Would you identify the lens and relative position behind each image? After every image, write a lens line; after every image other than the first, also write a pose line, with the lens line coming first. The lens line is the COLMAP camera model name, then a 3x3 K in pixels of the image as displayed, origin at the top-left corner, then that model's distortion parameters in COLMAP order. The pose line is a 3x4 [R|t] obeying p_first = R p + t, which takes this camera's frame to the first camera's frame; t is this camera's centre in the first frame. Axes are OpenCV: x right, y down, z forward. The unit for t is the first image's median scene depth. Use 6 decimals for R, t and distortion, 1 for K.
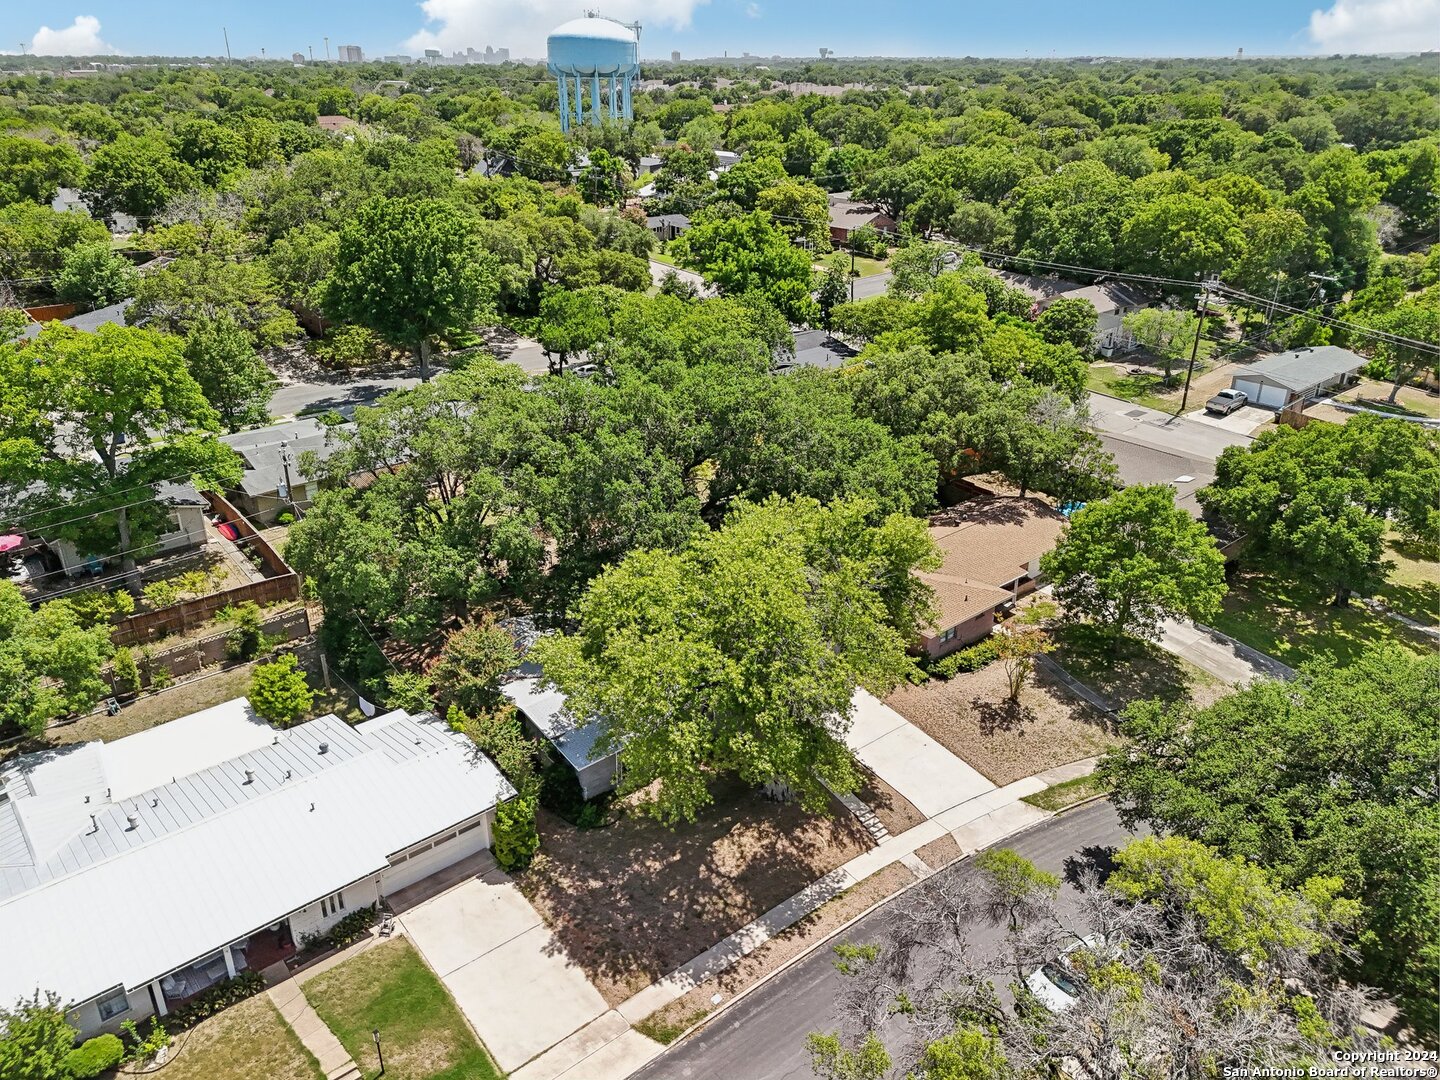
lens RADIAL K [[1062.9, 0, 724.5], [0, 1062.9, 532.9], [0, 0, 1]] dist [0.053720, -0.049772]
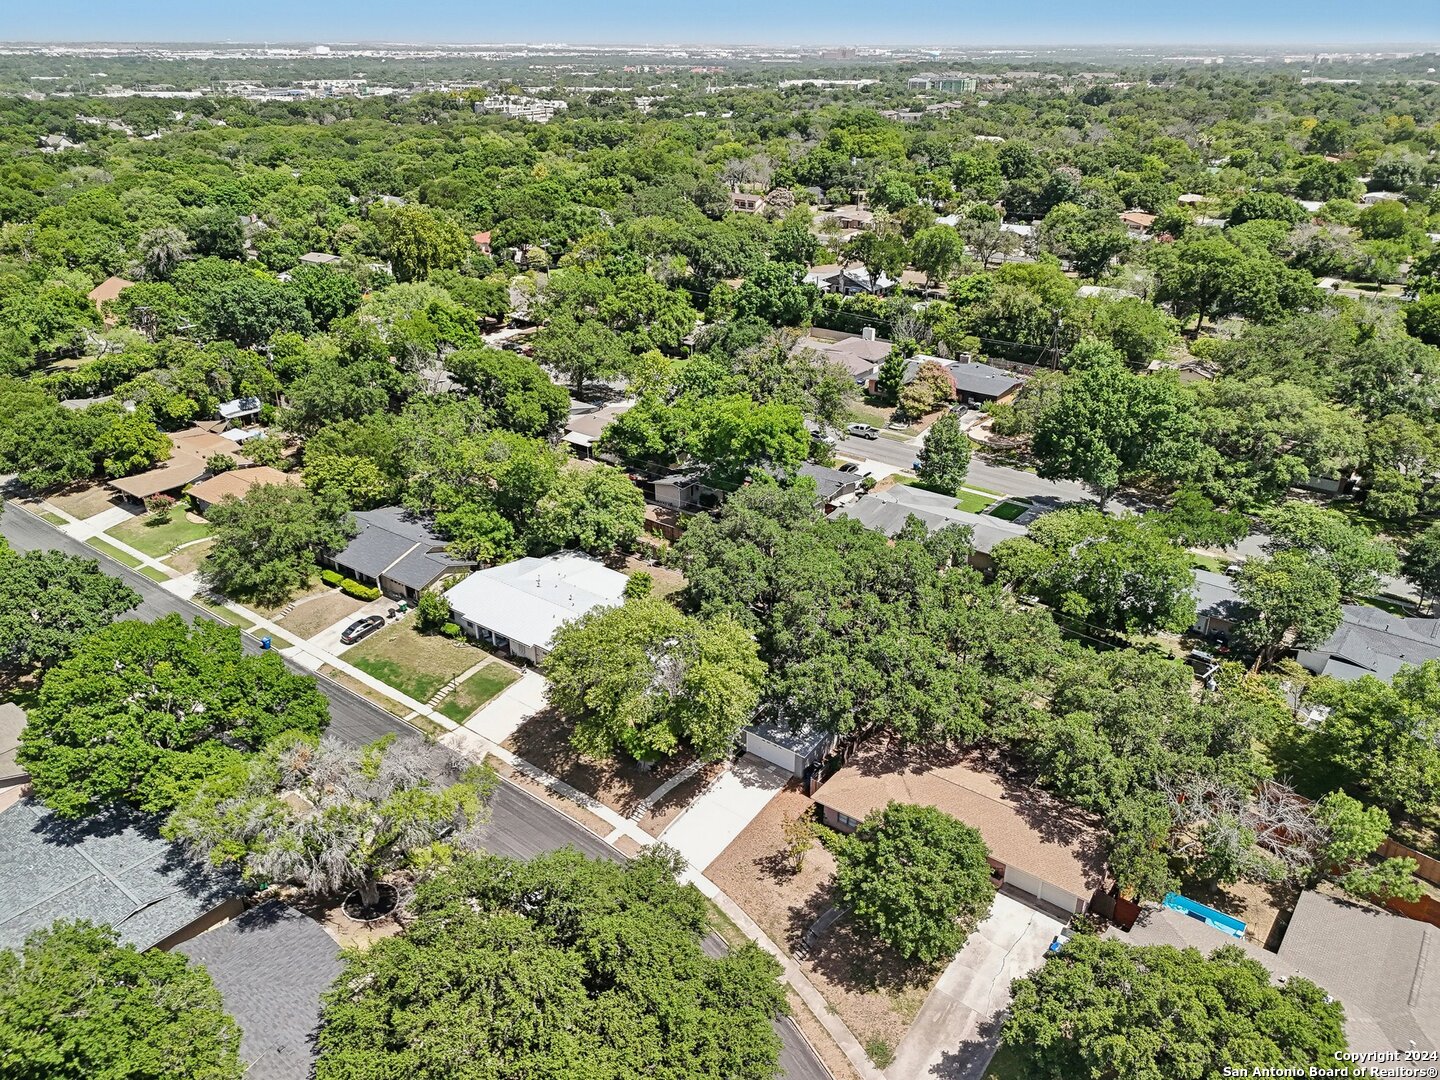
lens RADIAL K [[1072.5, 0, 723.0], [0, 1072.5, 535.8], [0, 0, 1]] dist [0.072492, -0.071909]
pose [[0.205100, 0.410028, -0.888713, 1.580953], [-0.400385, 0.863713, 0.306092, -0.706936], [0.893099, 0.293048, 0.341317, 0.453963]]
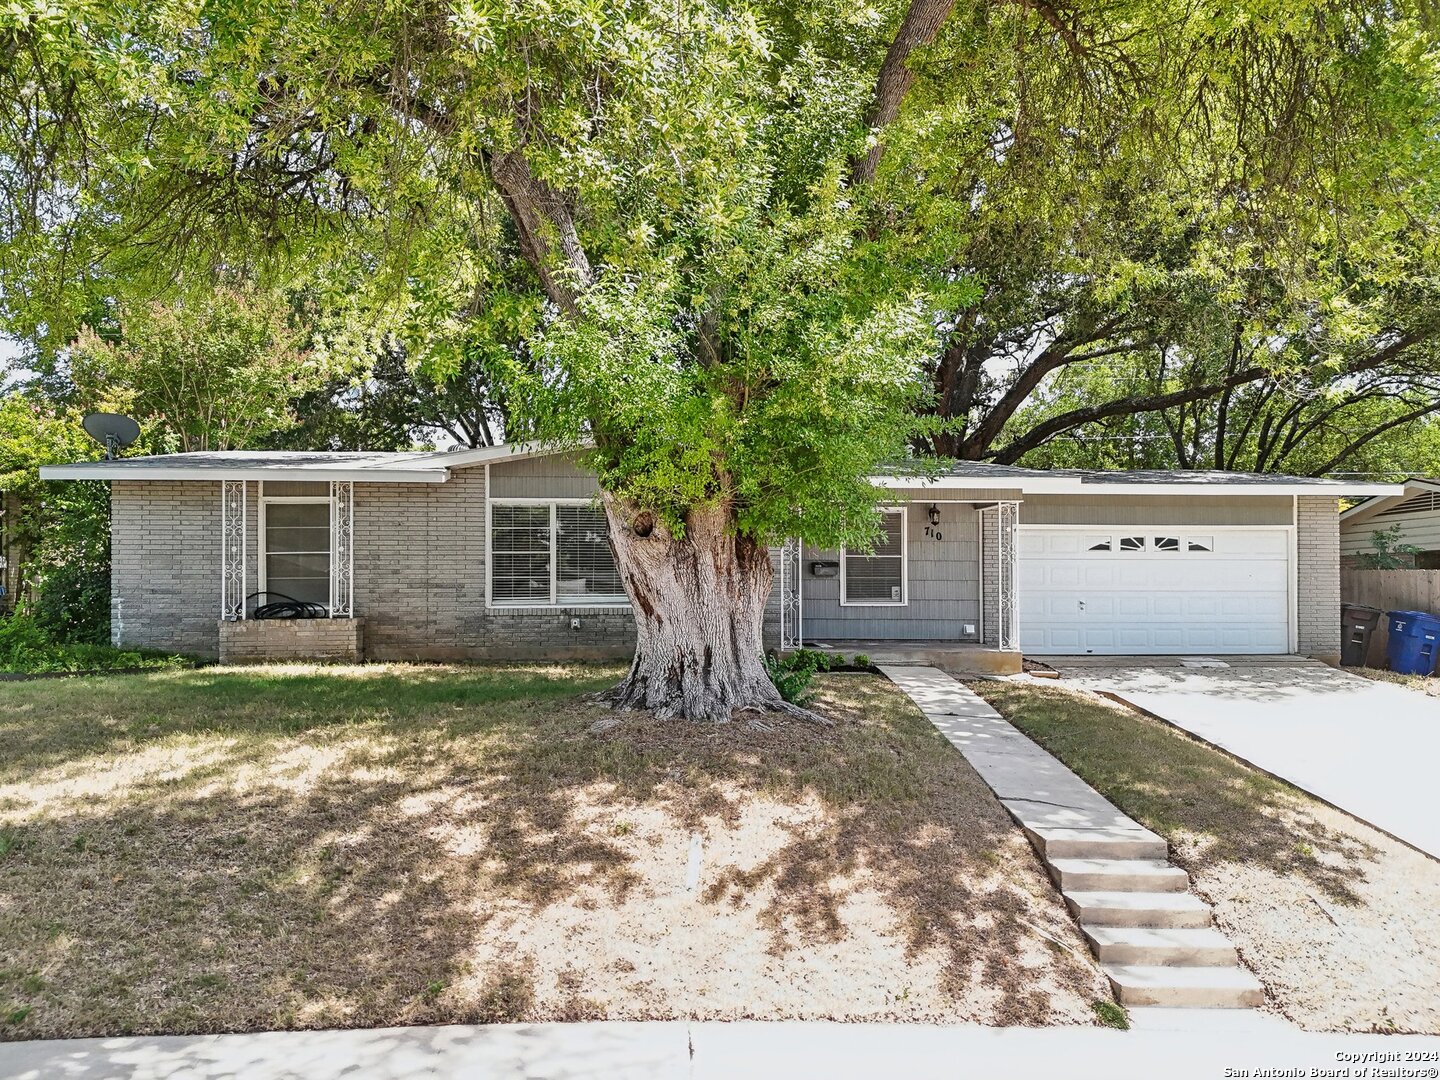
lens RADIAL K [[1094.1, 0, 720.0], [0, 1094.1, 540.0], [0, 0, 1]] dist [0.059578, -0.012021]
pose [[0.815977, -0.032302, -0.577181, 0.191213], [-0.232328, 0.895932, -0.378590, 0.318784], [0.529344, 0.443016, 0.723555, 0.911217]]
